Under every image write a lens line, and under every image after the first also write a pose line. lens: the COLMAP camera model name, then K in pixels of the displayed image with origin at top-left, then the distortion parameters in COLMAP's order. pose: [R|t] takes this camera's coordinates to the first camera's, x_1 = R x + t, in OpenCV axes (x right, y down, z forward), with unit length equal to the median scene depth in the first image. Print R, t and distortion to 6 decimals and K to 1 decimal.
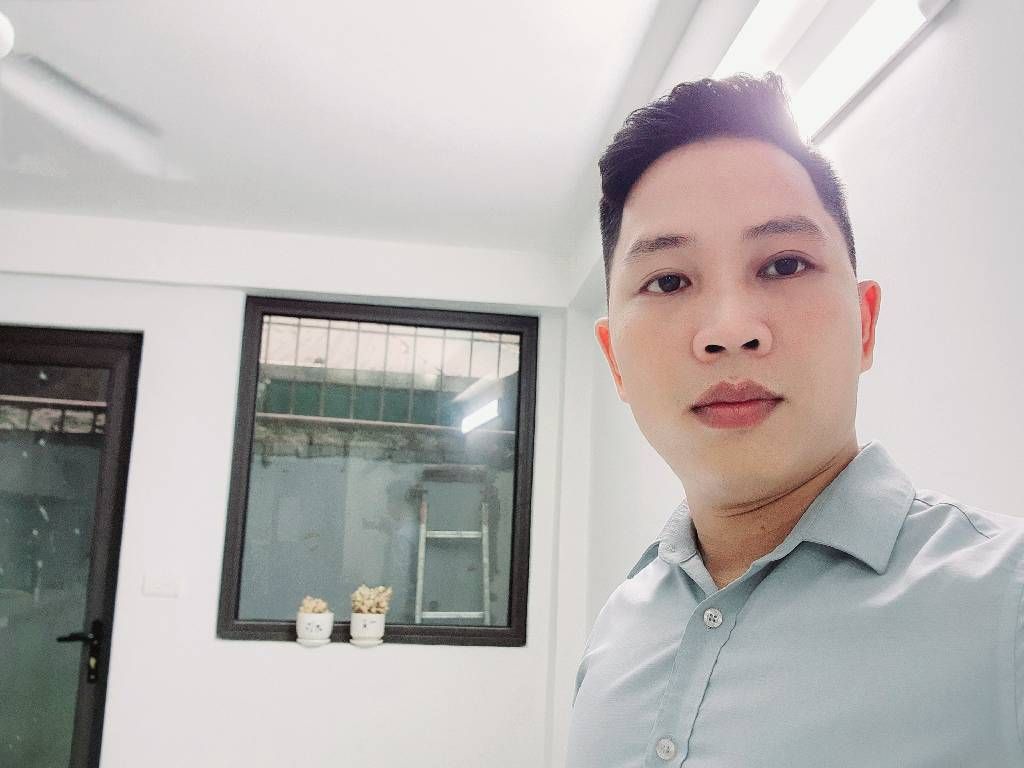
lens RADIAL K [[936.2, 0, 512.0], [0, 936.2, 384.0], [0, 0, 1]] dist [-0.003528, -0.000822]
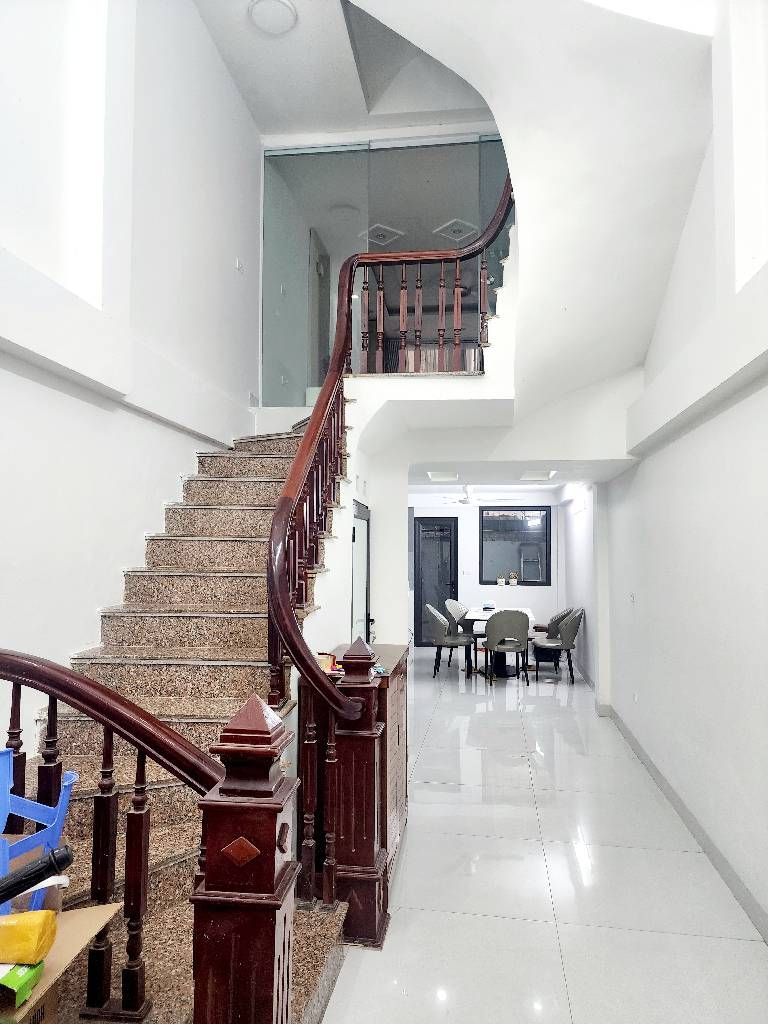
lens RADIAL K [[701.4, 0, 384.0], [0, 701.4, 512.0], [0, 0, 1]] dist [-0.002883, -0.000559]
pose [[0.971140, -0.057676, -0.231433, 0.032865], [0.074839, 0.995005, 0.066069, -0.299895], [0.226466, -0.081482, 0.970605, -2.112413]]
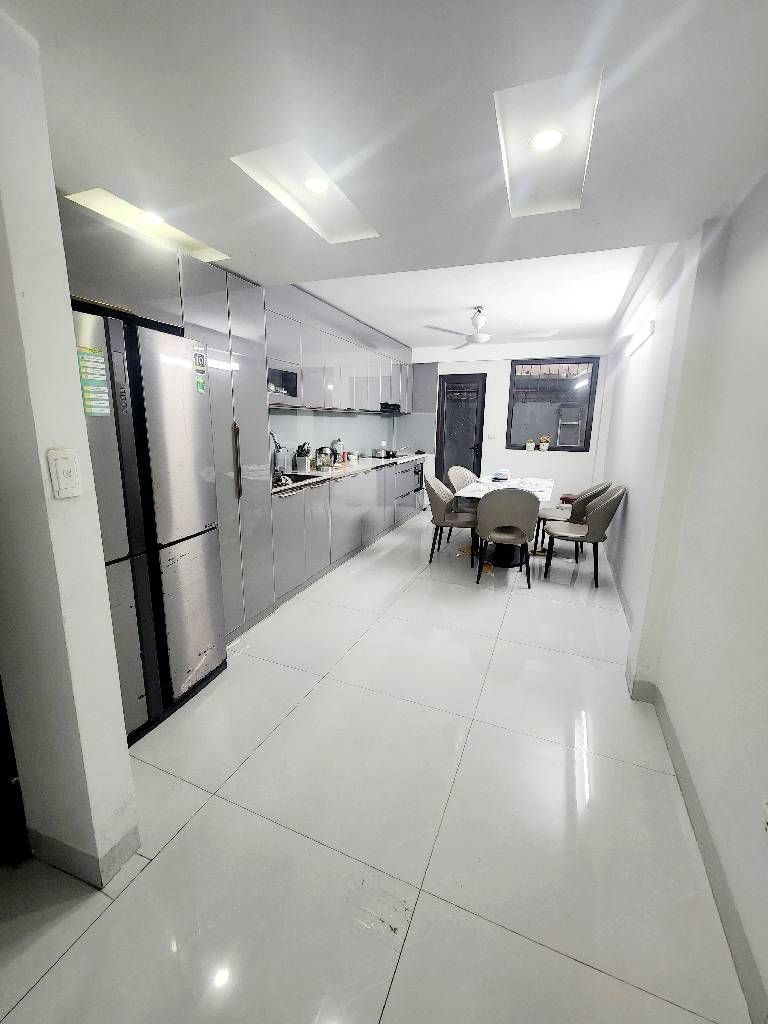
lens RADIAL K [[420.8, 0, 384.0], [0, 420.8, 512.0], [0, 0, 1]] dist [0.000263, 0.000021]
pose [[0.889122, 0.066281, -0.452846, 0.063152], [0.090538, 0.944431, 0.315996, -0.094773], [0.448626, -0.321959, 0.833713, -0.815813]]
